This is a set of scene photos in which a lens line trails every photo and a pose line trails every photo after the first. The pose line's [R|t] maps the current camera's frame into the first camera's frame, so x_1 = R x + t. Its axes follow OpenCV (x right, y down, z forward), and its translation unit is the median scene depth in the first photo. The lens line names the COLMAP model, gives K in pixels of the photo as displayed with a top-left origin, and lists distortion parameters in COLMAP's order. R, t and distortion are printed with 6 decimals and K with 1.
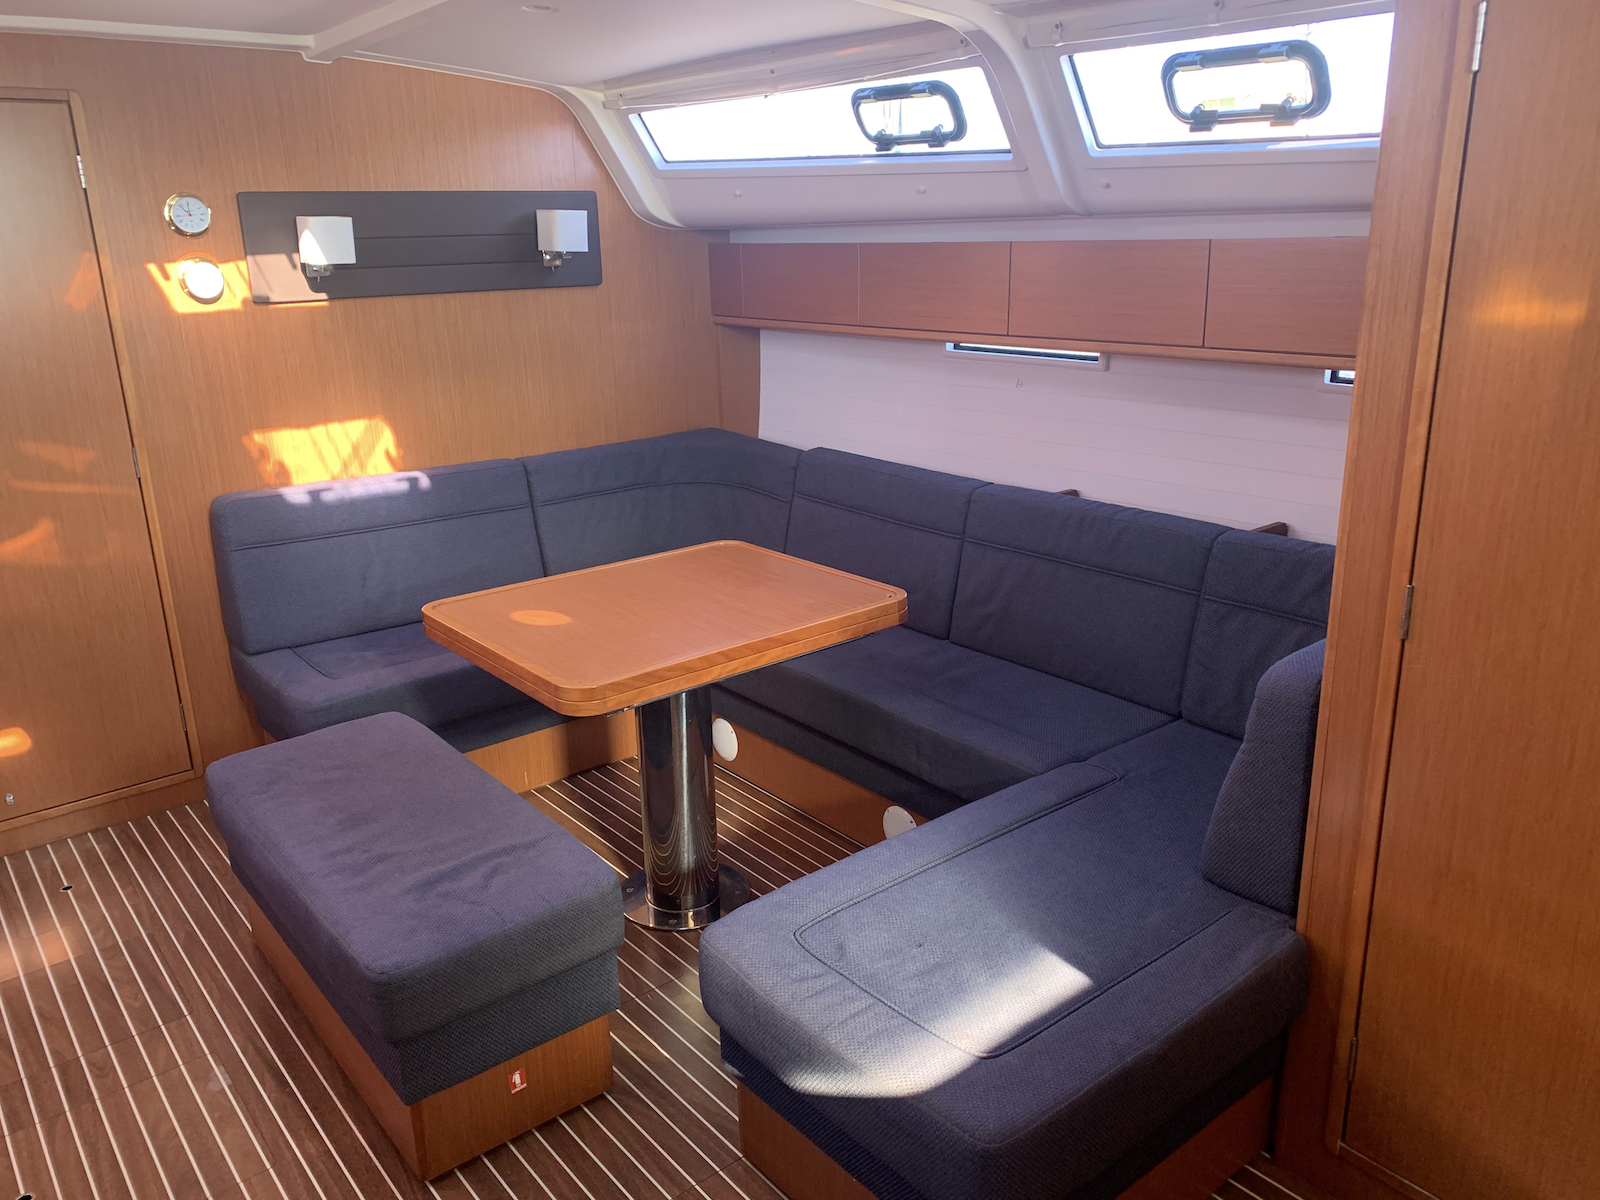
lens RADIAL K [[1246.5, 0, 800.0], [0, 1246.5, 600.0], [0, 0, 1]] dist [-0.006755, -0.000512]
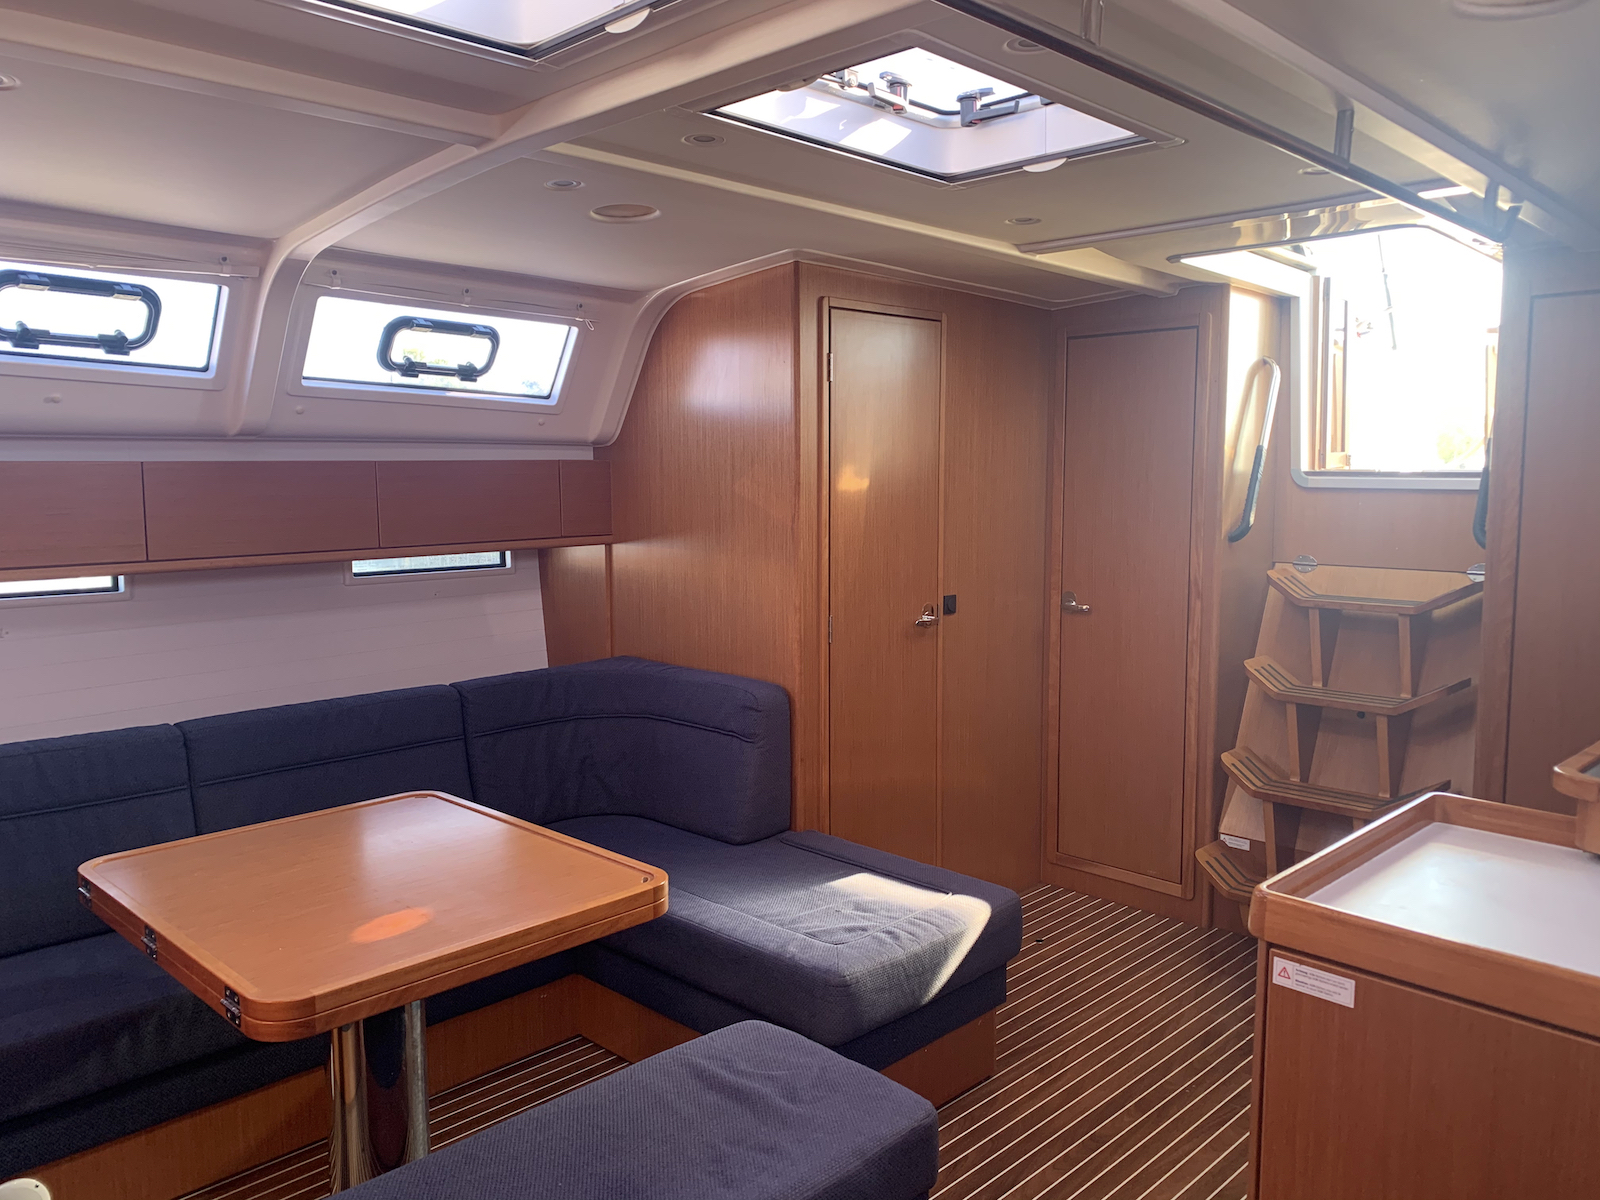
lens RADIAL K [[1215.8, 0, 800.0], [0, 1215.8, 600.0], [0, 0, 1]] dist [0.177654, -0.279989]
pose [[-0.113790, -0.080807, 0.990213, -0.785063], [0.296870, 0.948385, 0.111508, -0.144675], [-0.948114, 0.306653, -0.083928, 0.628975]]
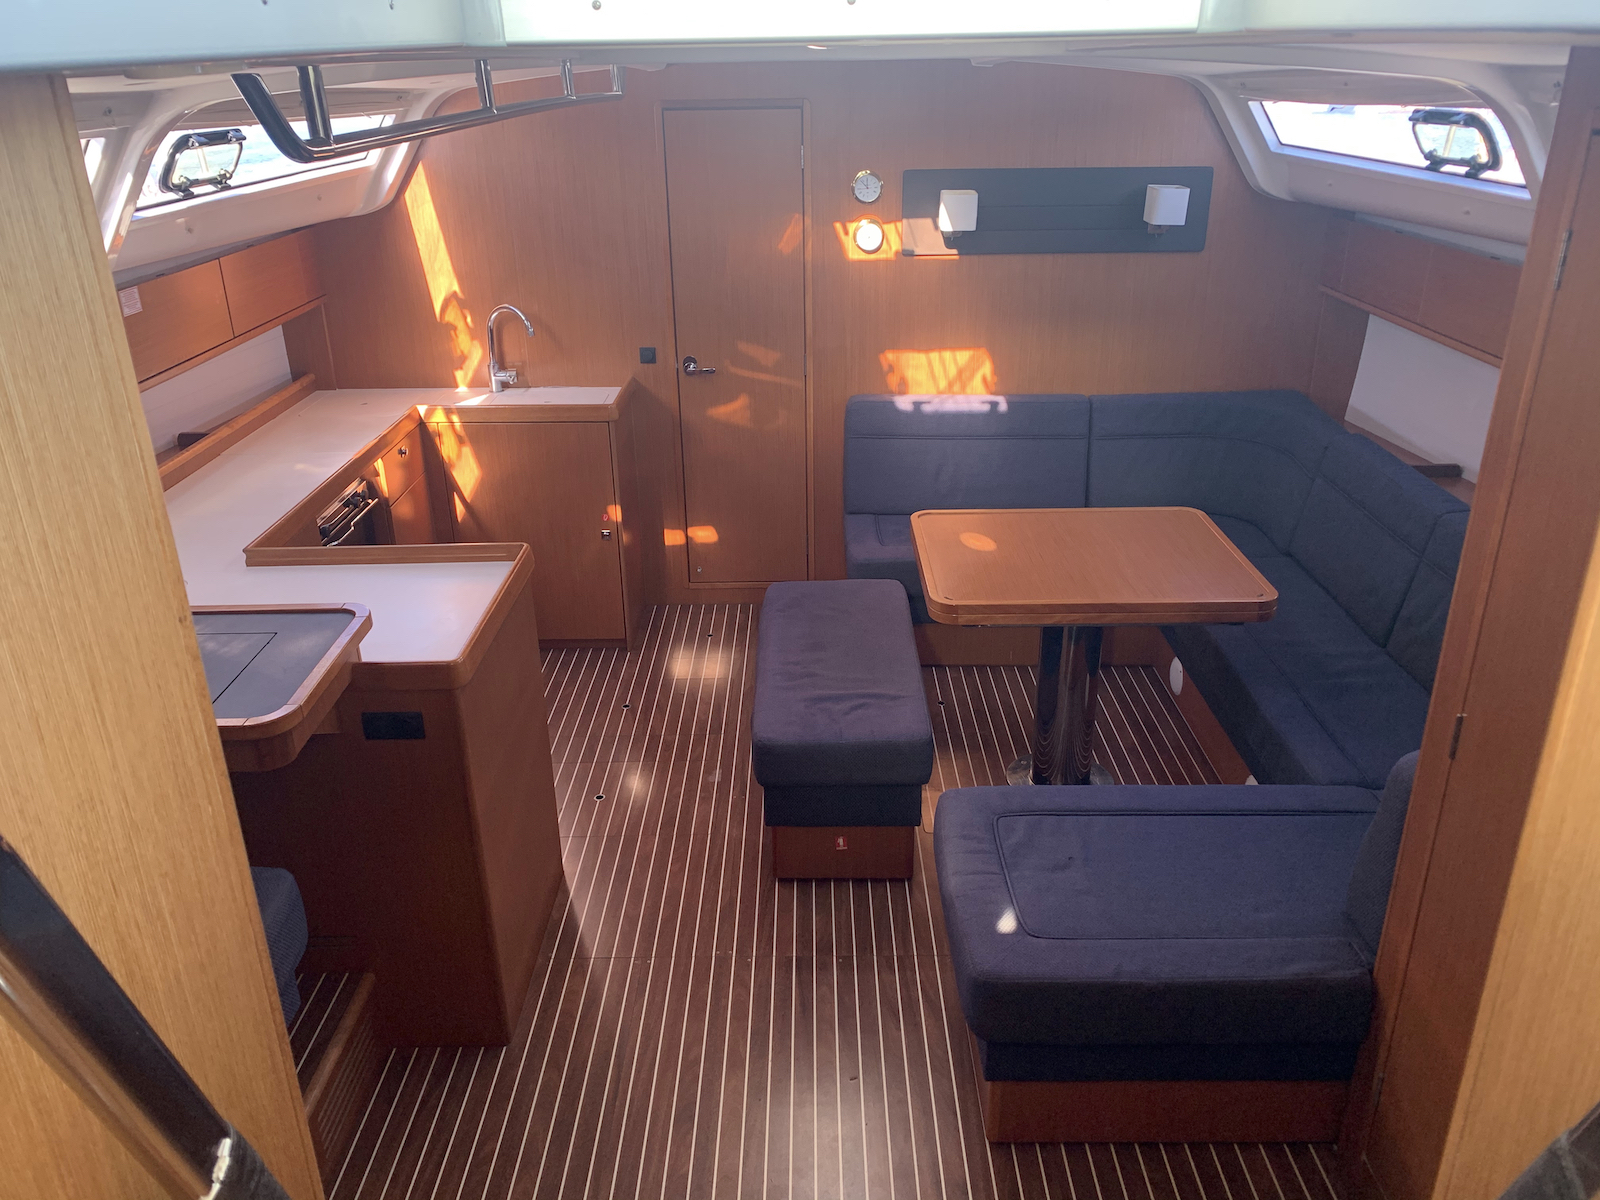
lens RADIAL K [[1215.8, 0, 800.0], [0, 1215.8, 600.0], [0, 0, 1]] dist [0.177654, -0.279989]
pose [[0.777251, 0.264702, -0.570801, 0.332177], [-0.191284, 0.963669, 0.186421, -0.108632], [0.599409, -0.035711, 0.799646, -0.137985]]
